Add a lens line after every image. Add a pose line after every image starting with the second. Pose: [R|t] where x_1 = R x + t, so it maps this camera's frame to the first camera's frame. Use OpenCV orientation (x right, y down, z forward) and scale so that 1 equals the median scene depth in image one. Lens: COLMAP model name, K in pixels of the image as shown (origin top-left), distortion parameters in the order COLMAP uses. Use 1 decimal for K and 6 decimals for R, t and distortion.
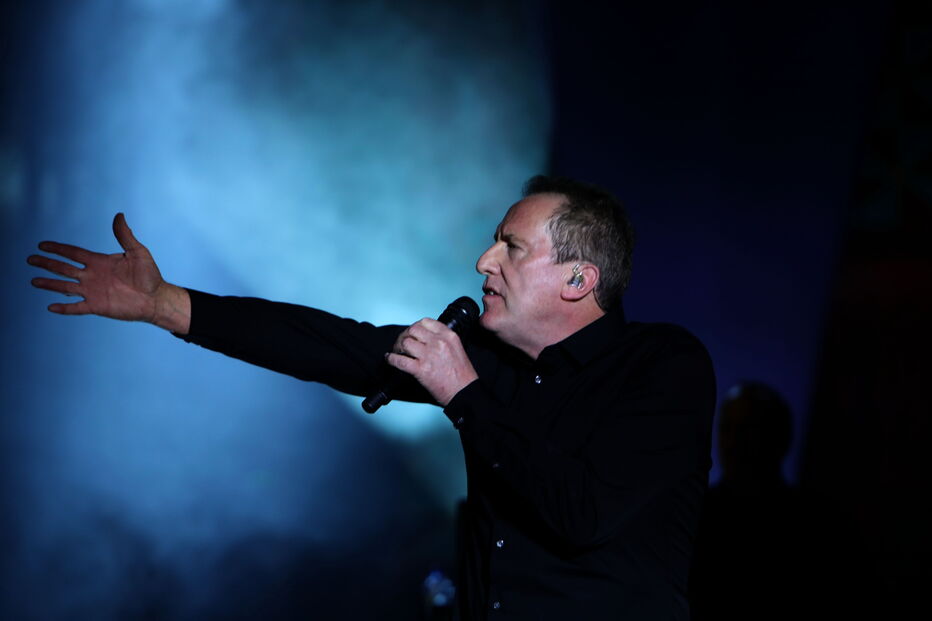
lens RADIAL K [[4831.0, 0, 466.2], [0, 4831.0, 310.6], [0, 0, 1]] dist [-0.038864, 0.000000]
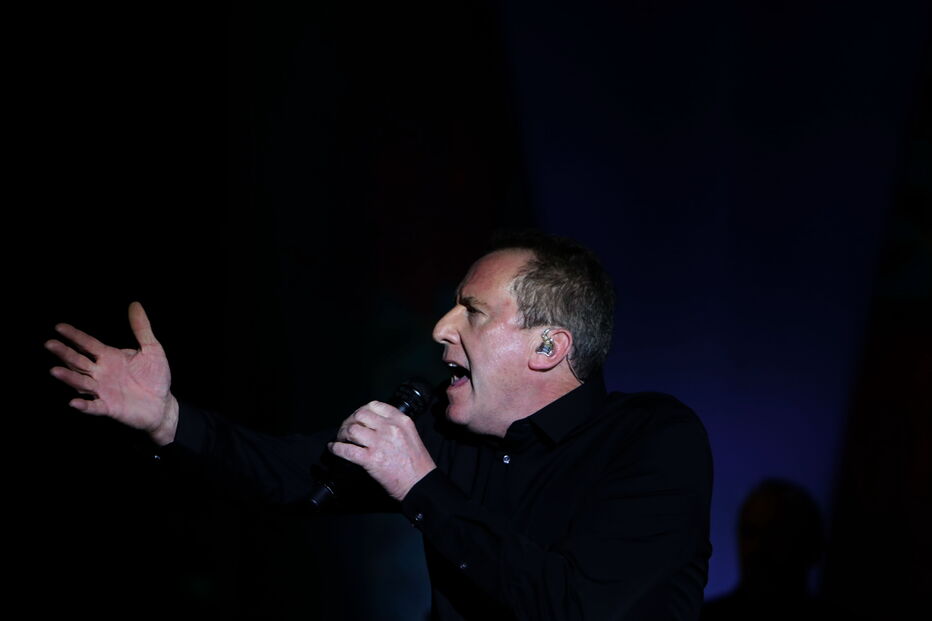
lens RADIAL K [[4831.0, 0, 466.0], [0, 4831.0, 310.4], [0, 0, 1]] dist [-0.038864, 0.000000]
pose [[0.999322, -0.035976, 0.007818, 0.001655], [0.036069, 0.999276, -0.012143, -0.003168], [-0.007375, 0.012416, 0.999896, 0.134462]]
